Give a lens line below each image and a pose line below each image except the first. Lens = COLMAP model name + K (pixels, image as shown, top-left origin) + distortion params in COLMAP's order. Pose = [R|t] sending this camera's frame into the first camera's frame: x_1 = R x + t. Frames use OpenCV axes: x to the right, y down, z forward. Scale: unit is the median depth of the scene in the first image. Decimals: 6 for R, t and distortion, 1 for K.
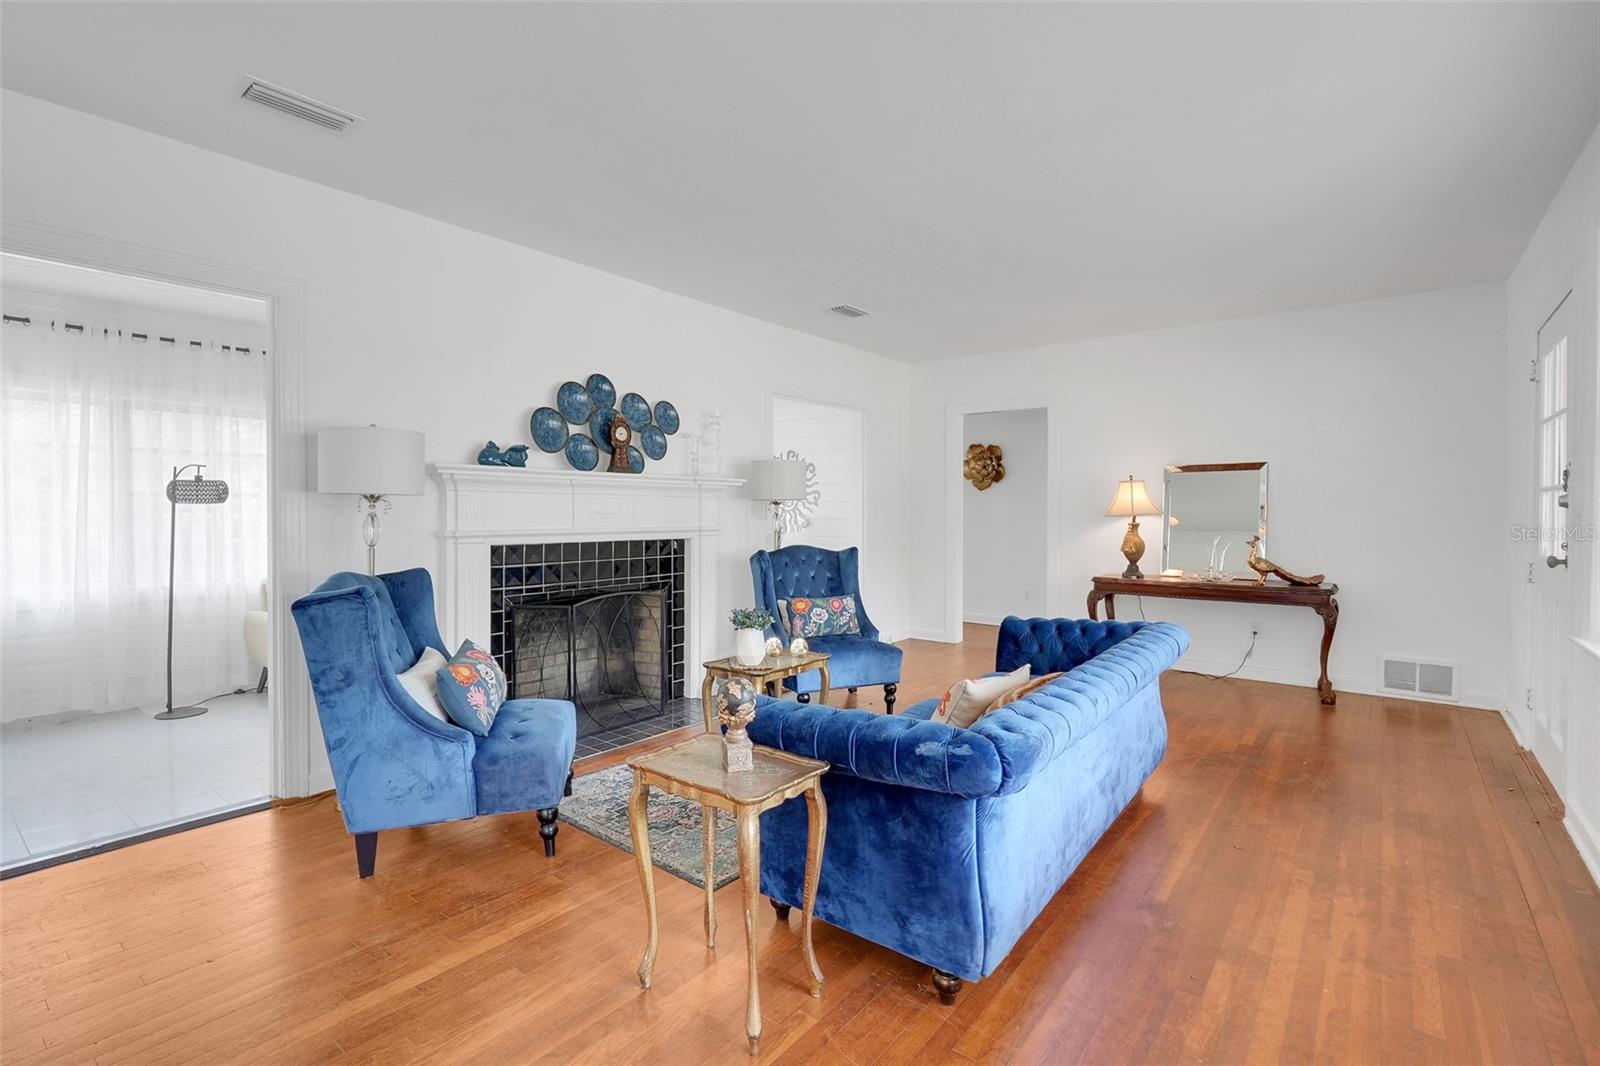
lens RADIAL K [[739.3, 0, 801.0], [0, 739.3, 525.7], [0, 0, 1]] dist [-0.003158, -0.000309]
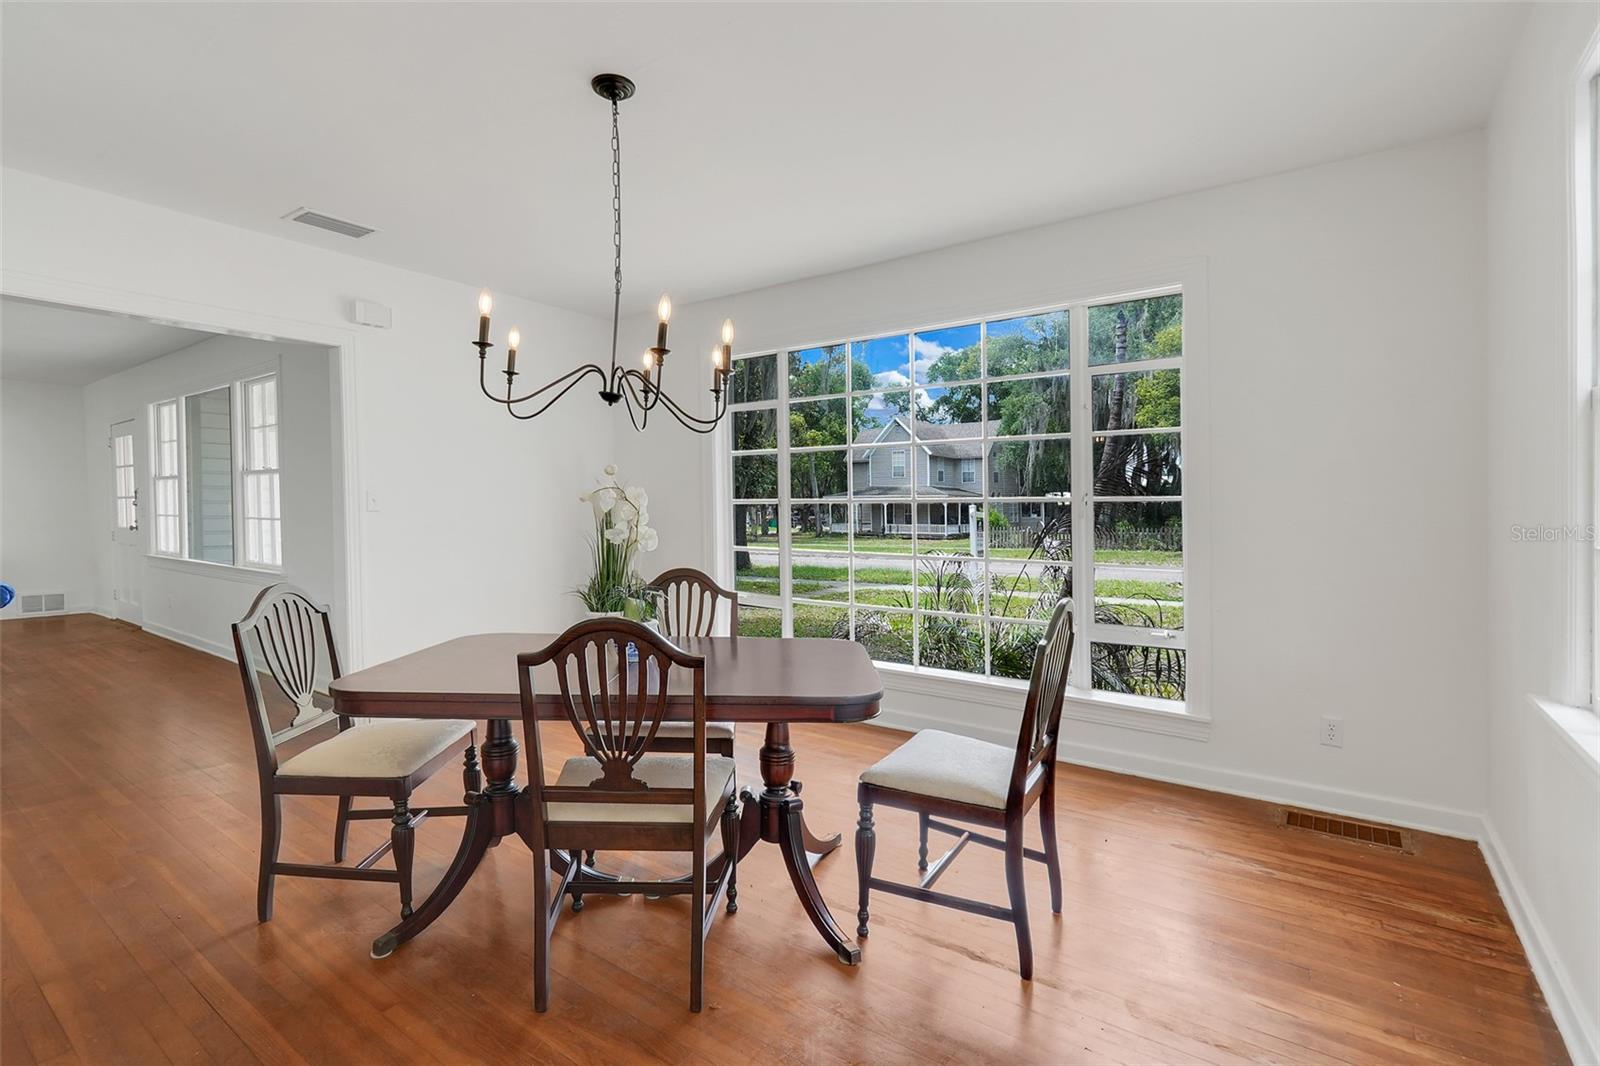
lens RADIAL K [[739.3, 0, 800.5], [0, 739.3, 526.7], [0, 0, 1]] dist [-0.003158, -0.000309]
pose [[-0.051538, -0.020360, 0.998463, -1.154633], [0.024348, 0.999469, 0.021638, 0.034817], [-0.998374, 0.025426, -0.051015, -0.819860]]
